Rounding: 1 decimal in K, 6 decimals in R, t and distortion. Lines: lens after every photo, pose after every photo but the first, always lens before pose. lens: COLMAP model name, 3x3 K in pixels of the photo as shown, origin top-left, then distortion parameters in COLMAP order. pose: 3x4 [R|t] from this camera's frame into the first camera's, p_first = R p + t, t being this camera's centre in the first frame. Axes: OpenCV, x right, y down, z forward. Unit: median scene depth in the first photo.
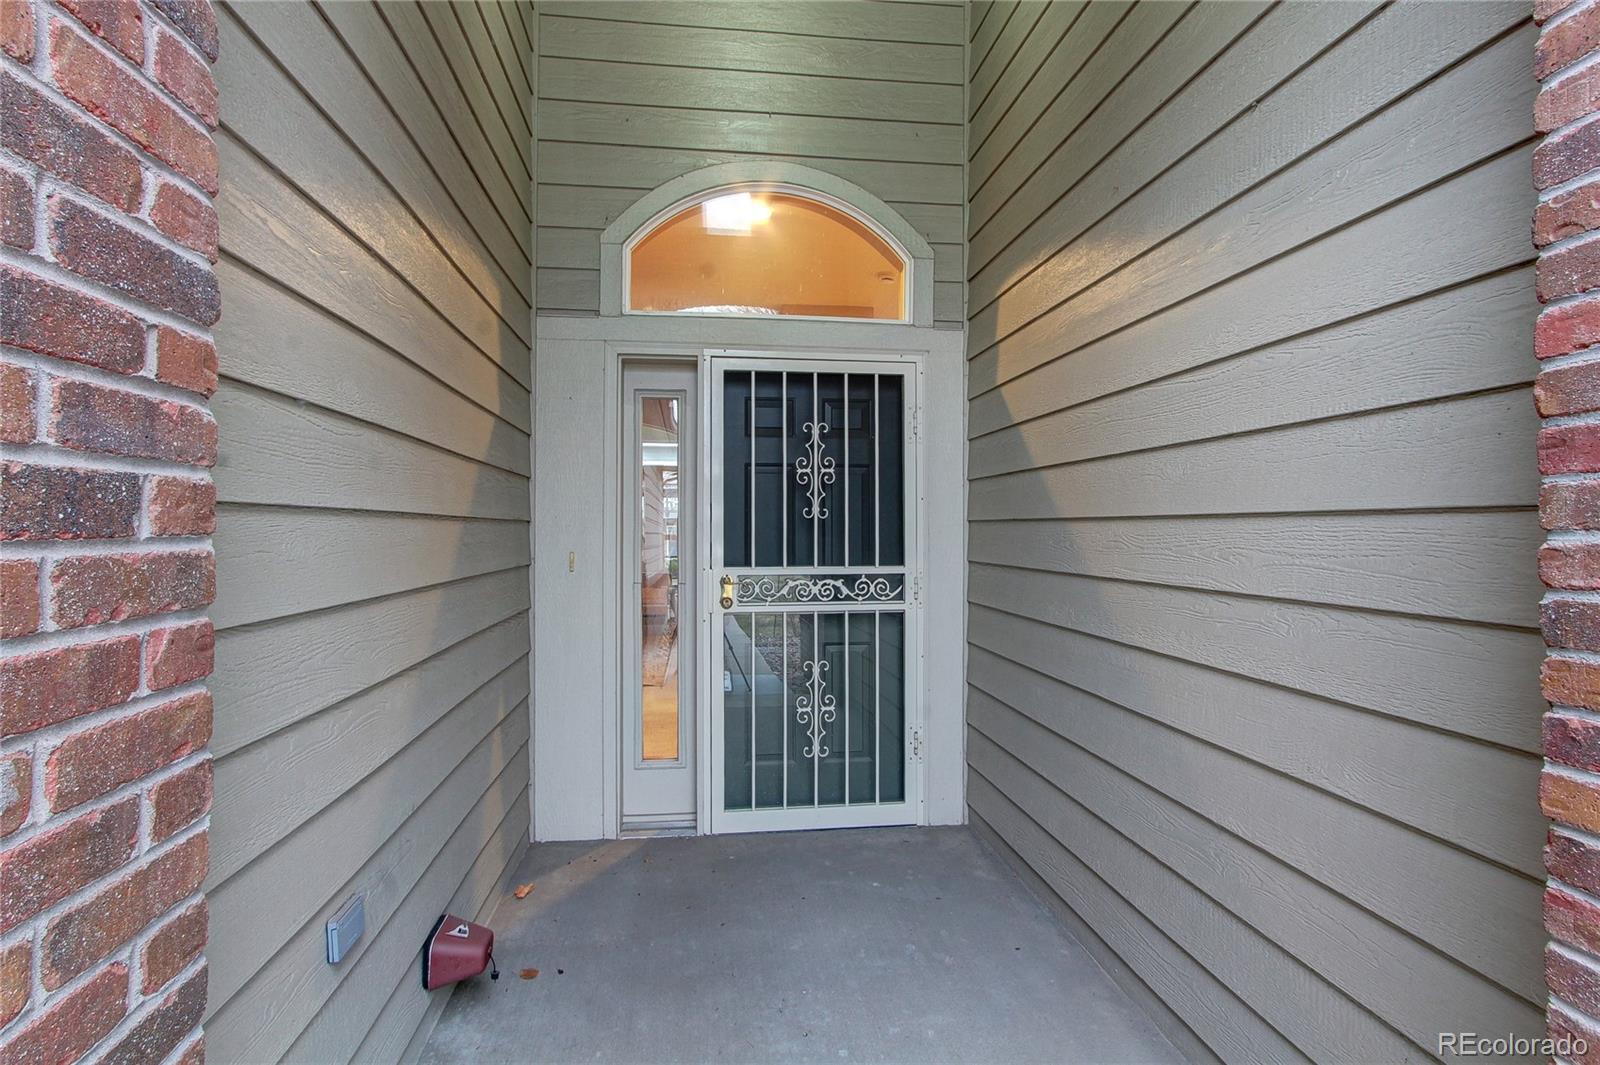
lens RADIAL K [[744.7, 0, 798.4], [0, 744.7, 530.7], [0, 0, 1]] dist [-0.000181, 0.002189]
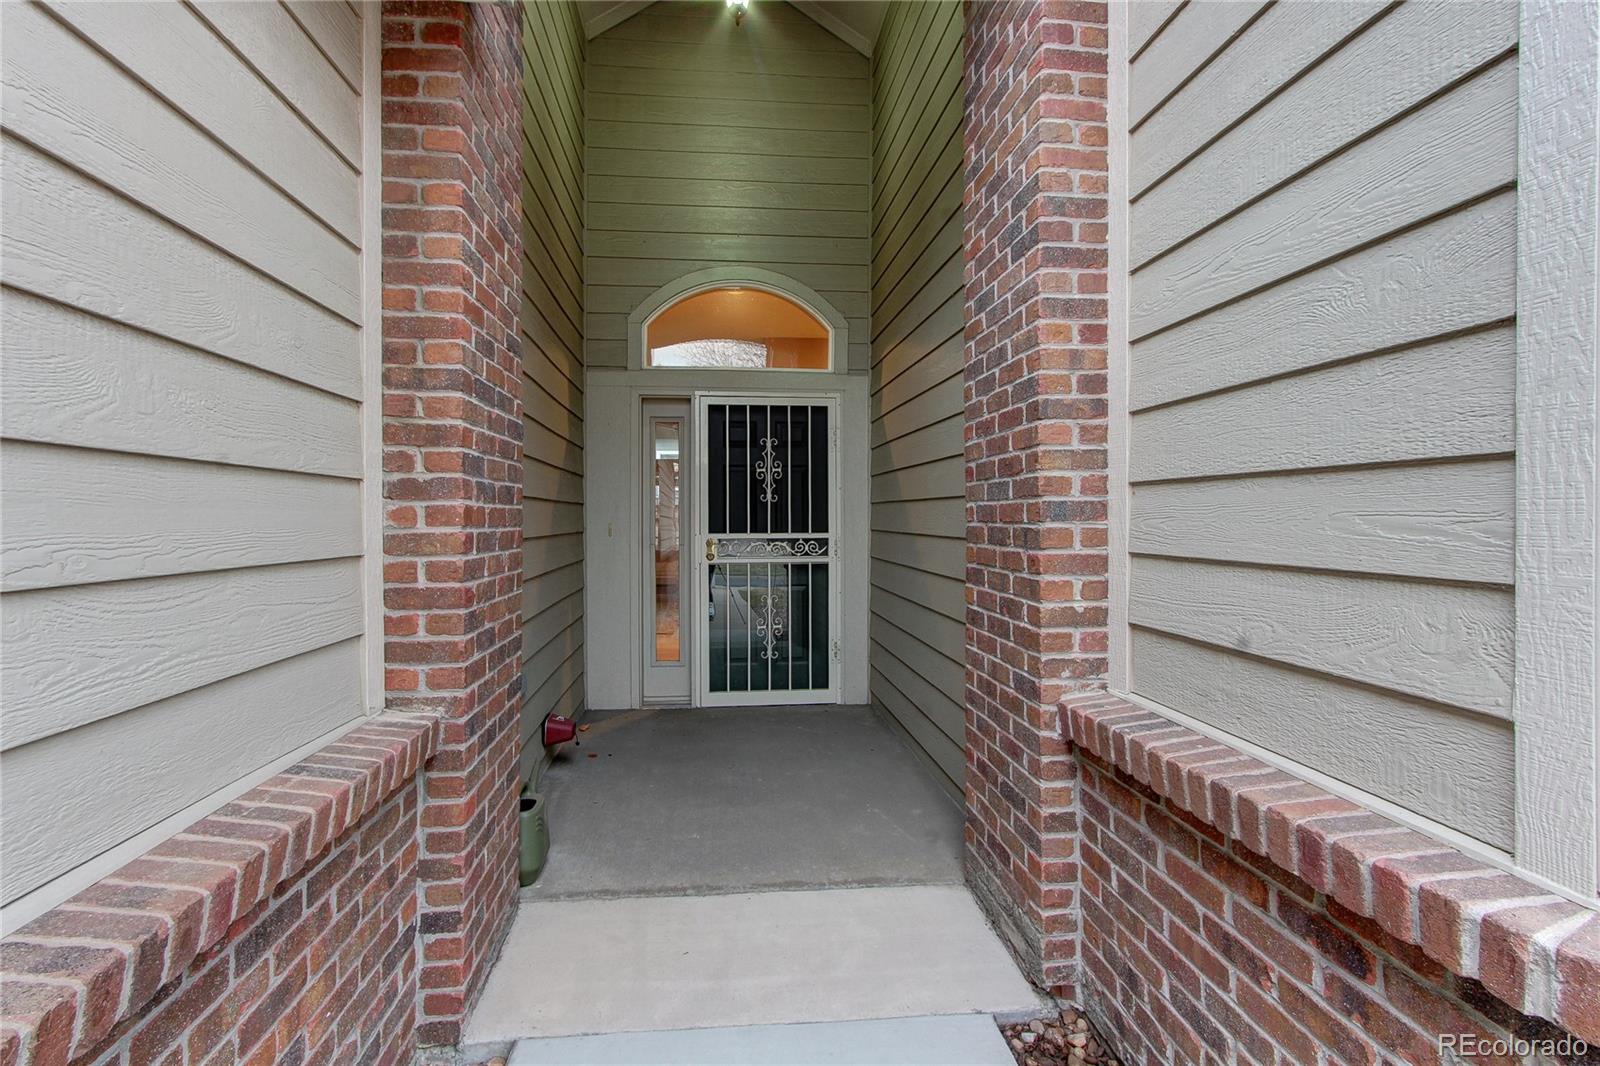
lens RADIAL K [[744.7, 0, 794.7], [0, 744.7, 523.9], [0, 0, 1]] dist [-0.000181, 0.002189]
pose [[0.999705, -0.001200, -0.024275, 0.112580], [0.001415, 0.999960, 0.008837, 0.015389], [0.024264, -0.008869, 0.999666, -0.517929]]
